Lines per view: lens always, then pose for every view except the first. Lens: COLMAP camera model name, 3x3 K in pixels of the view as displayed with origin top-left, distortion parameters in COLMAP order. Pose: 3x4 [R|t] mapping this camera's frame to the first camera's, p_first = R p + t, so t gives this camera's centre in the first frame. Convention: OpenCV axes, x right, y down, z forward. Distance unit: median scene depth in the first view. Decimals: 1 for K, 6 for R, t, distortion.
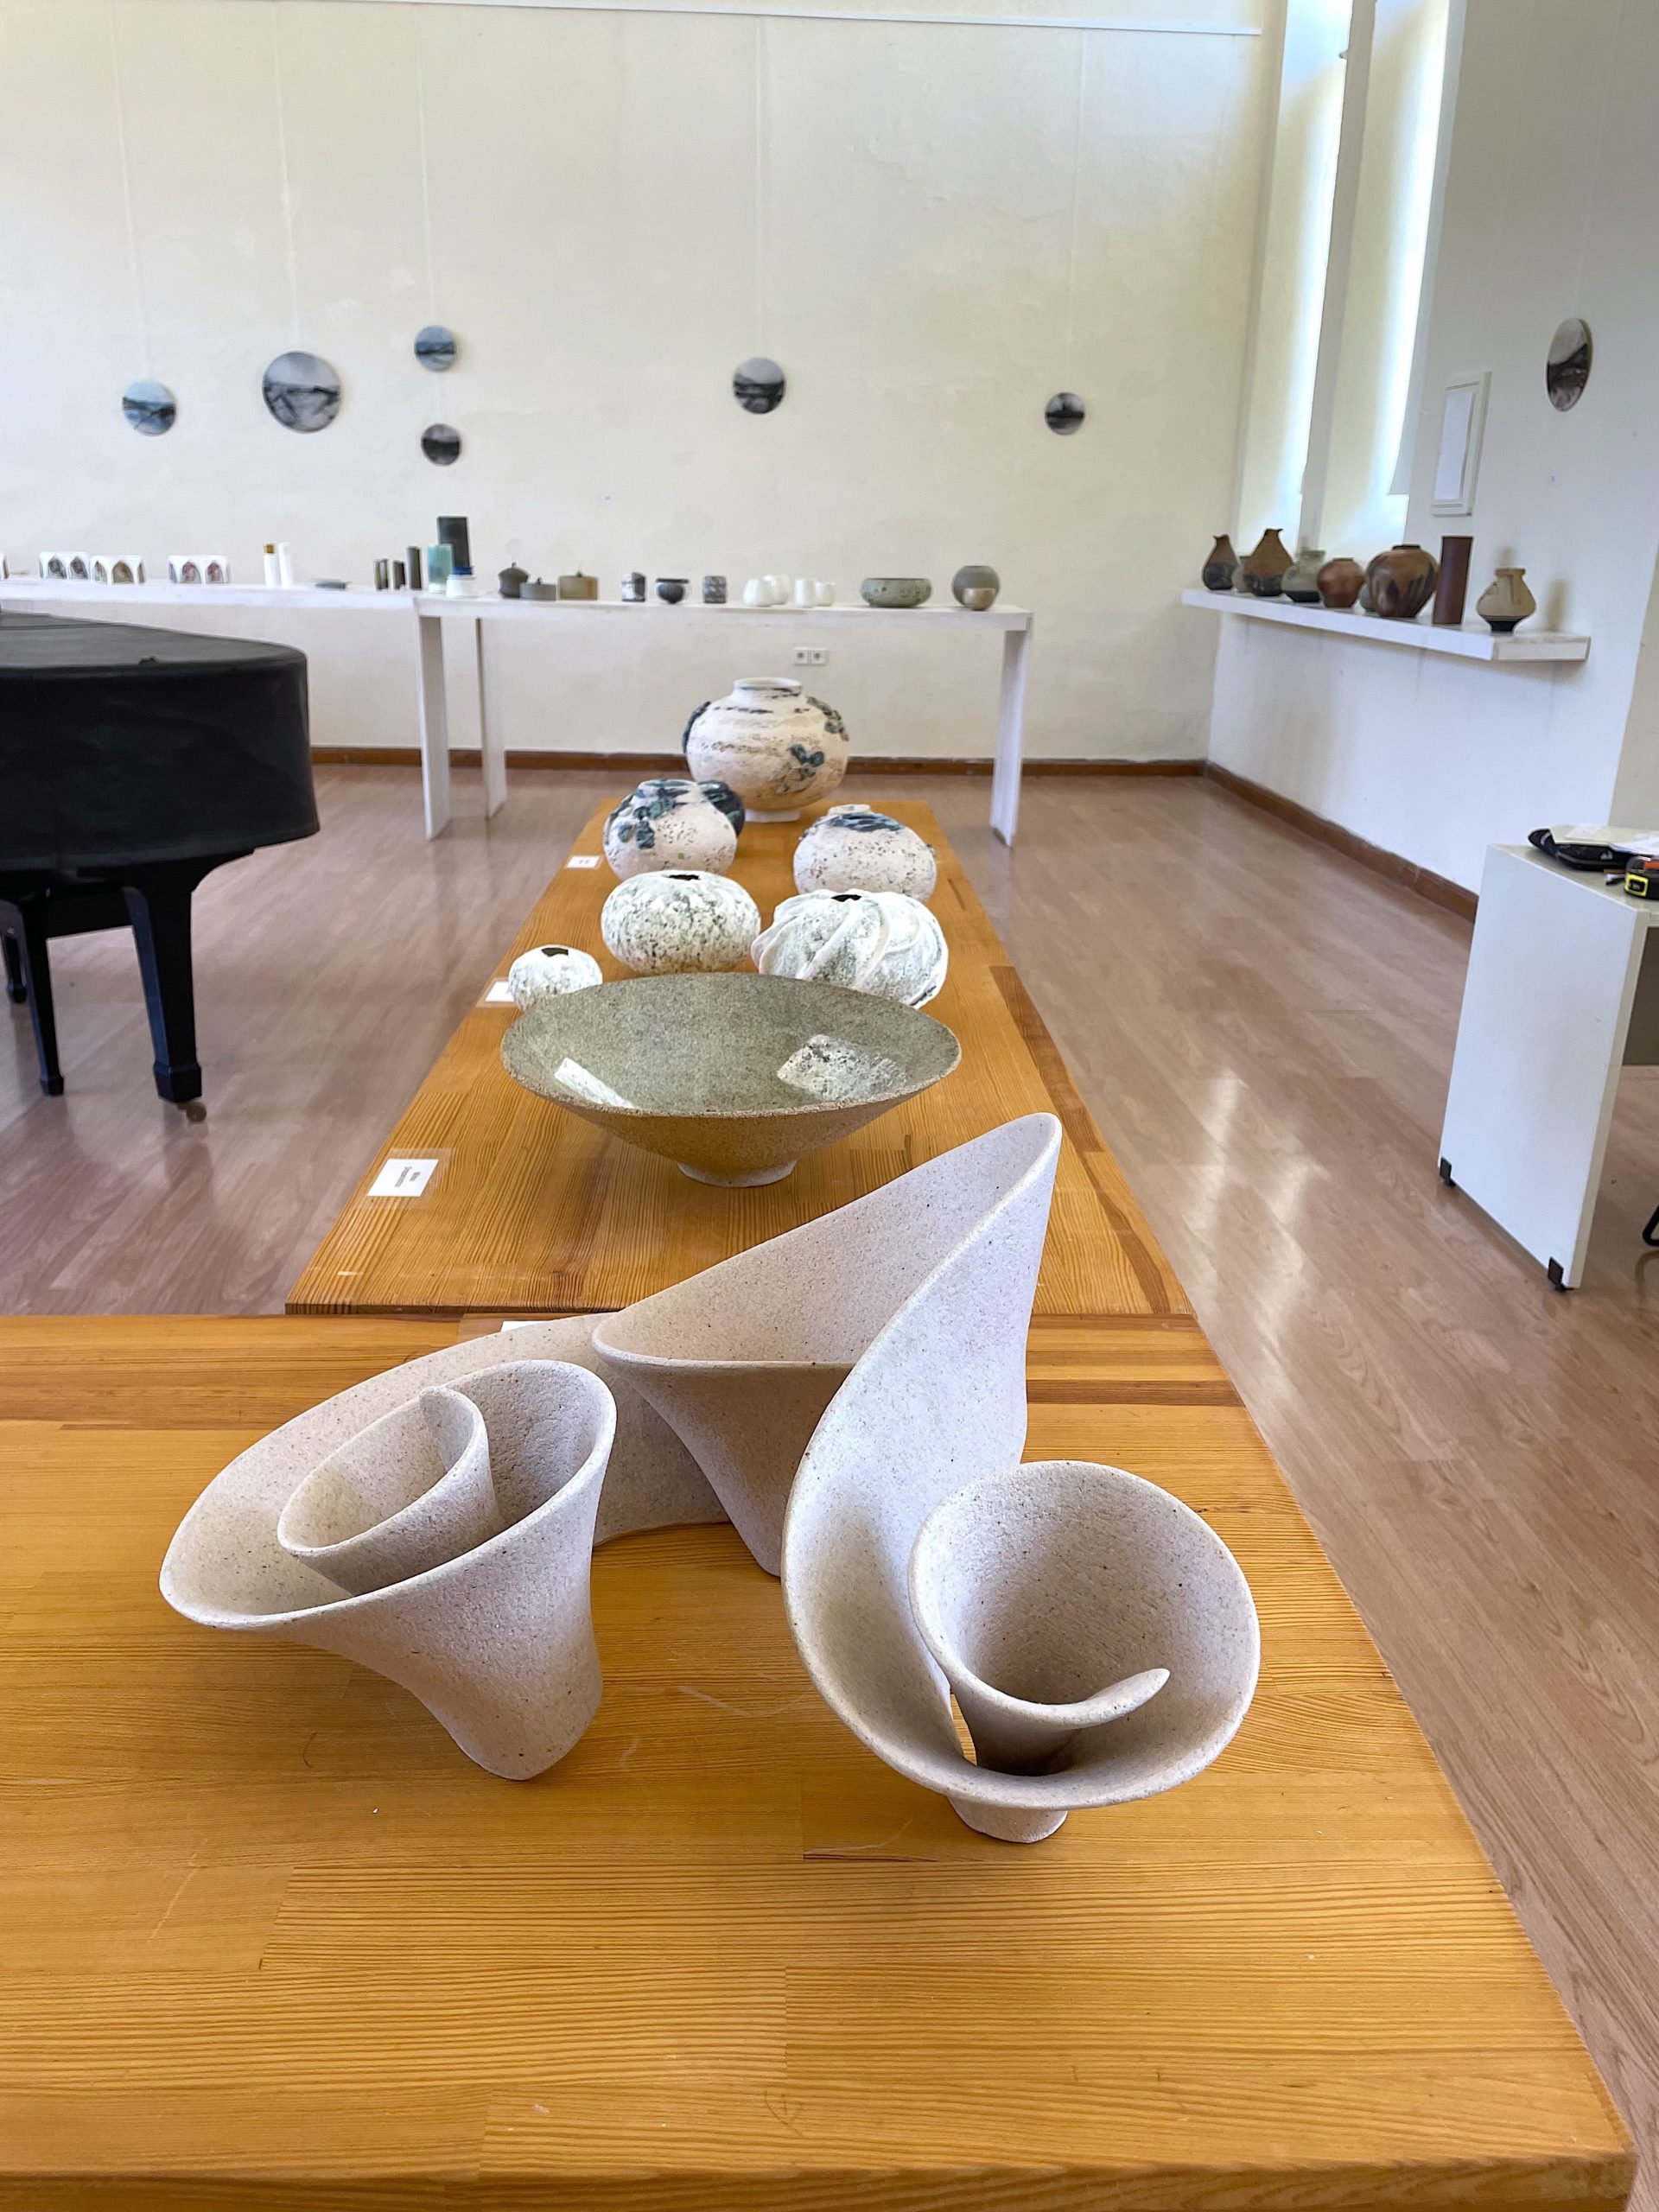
lens RADIAL K [[1674.5, 0, 829.5], [0, 1674.5, 1106.0], [0, 0, 1]] dist [0.088639, -0.113153]
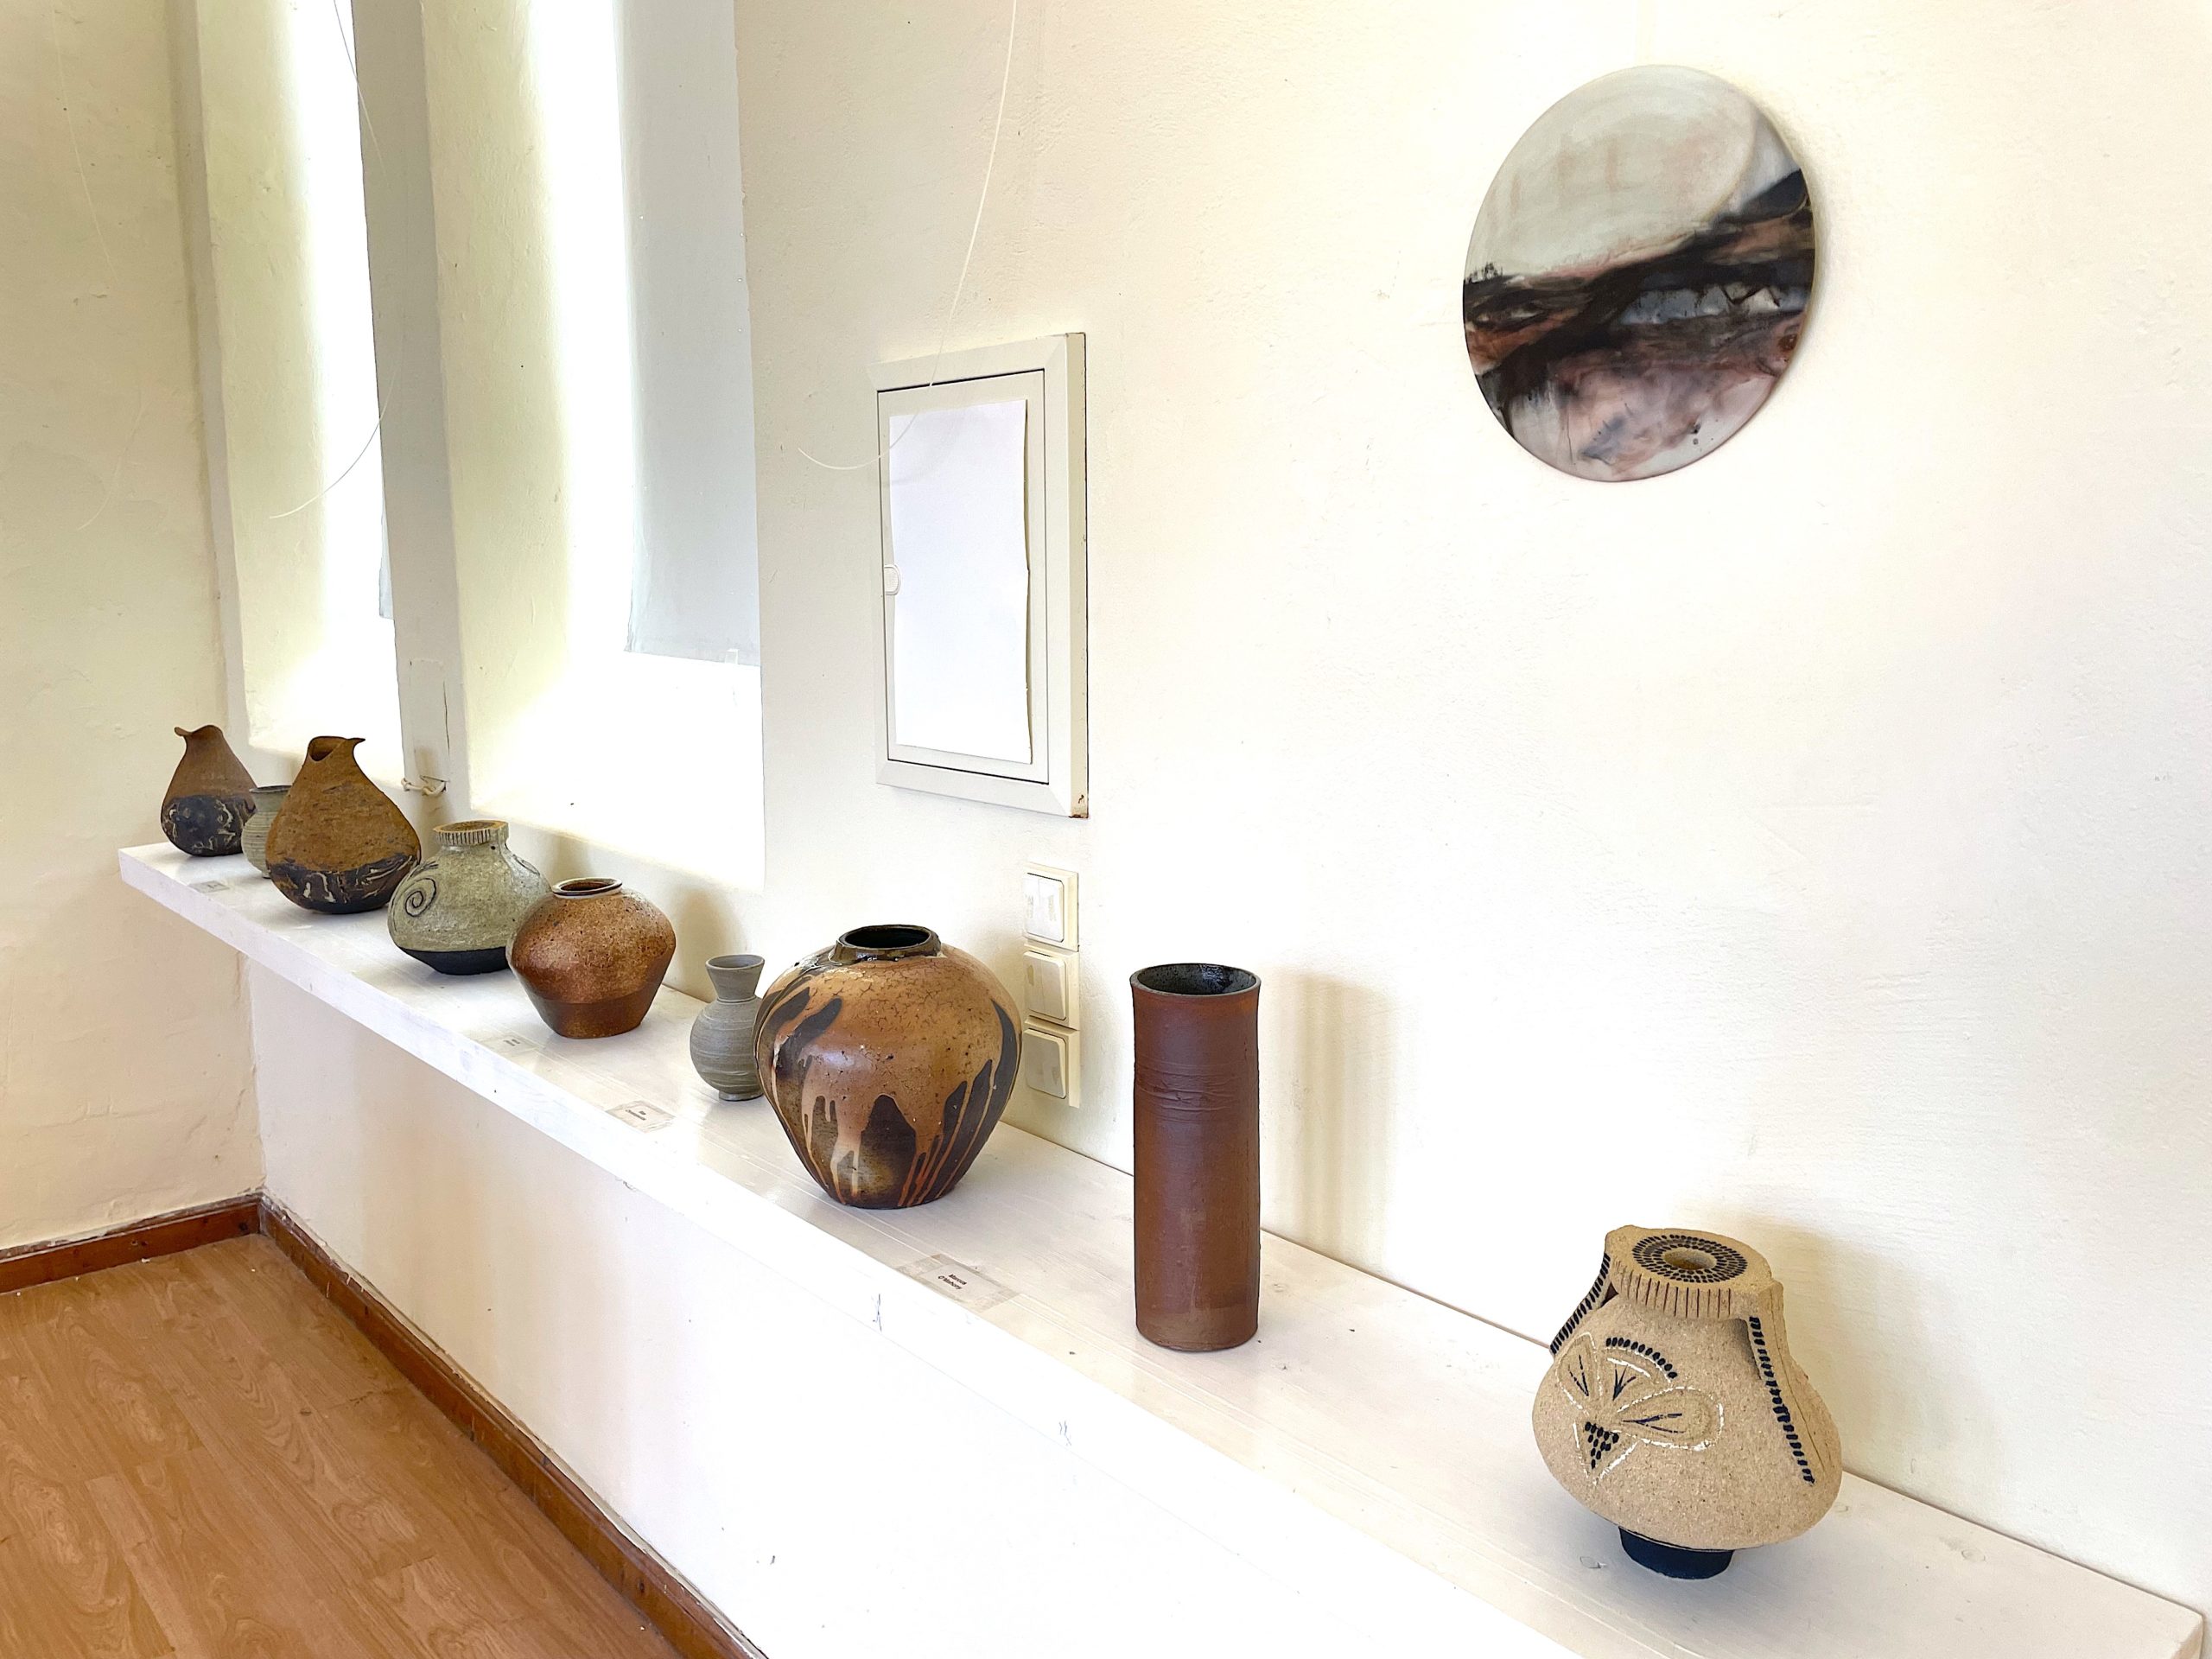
lens RADIAL K [[1672.9, 0, 1122.5], [0, 1672.9, 834.7], [0, 0, 1]] dist [0.108308, -0.151926]
pose [[0.781232, -0.113559, 0.613825, 0.210297], [0.215687, 0.971858, -0.094714, -0.314932], [-0.585795, 0.206388, 0.783740, 0.773306]]
